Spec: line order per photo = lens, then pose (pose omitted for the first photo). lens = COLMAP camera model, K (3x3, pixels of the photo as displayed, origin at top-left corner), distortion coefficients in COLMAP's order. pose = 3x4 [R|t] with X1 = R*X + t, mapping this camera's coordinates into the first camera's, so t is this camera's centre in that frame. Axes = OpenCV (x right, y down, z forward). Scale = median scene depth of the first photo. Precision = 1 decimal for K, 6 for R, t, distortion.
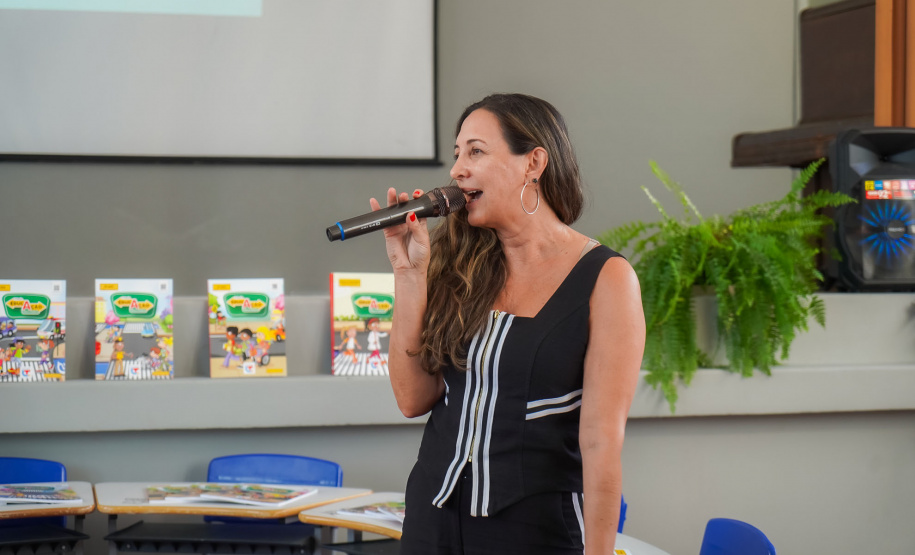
lens RADIAL K [[631.7, 0, 457.5], [0, 631.7, 277.5], [0, 0, 1]] dist [-0.003200, 0.002881]
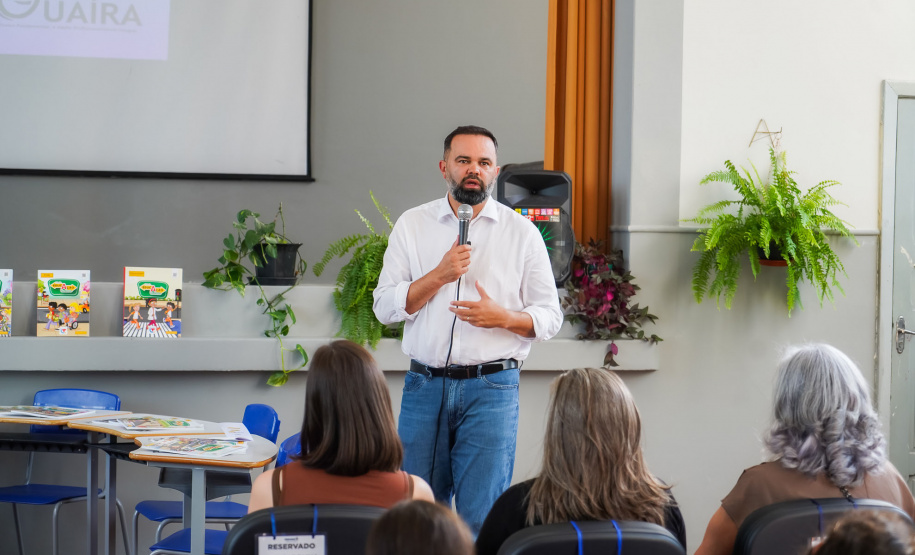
lens RADIAL K [[591.9, 0, 457.5], [0, 591.9, 277.5], [0, 0, 1]] dist [-0.004377, -0.000335]
pose [[0.999804, 0.017936, -0.008413, 0.589287], [-0.017842, 0.999779, 0.011089, -0.011658], [0.008610, -0.010937, 0.999903, -0.363399]]
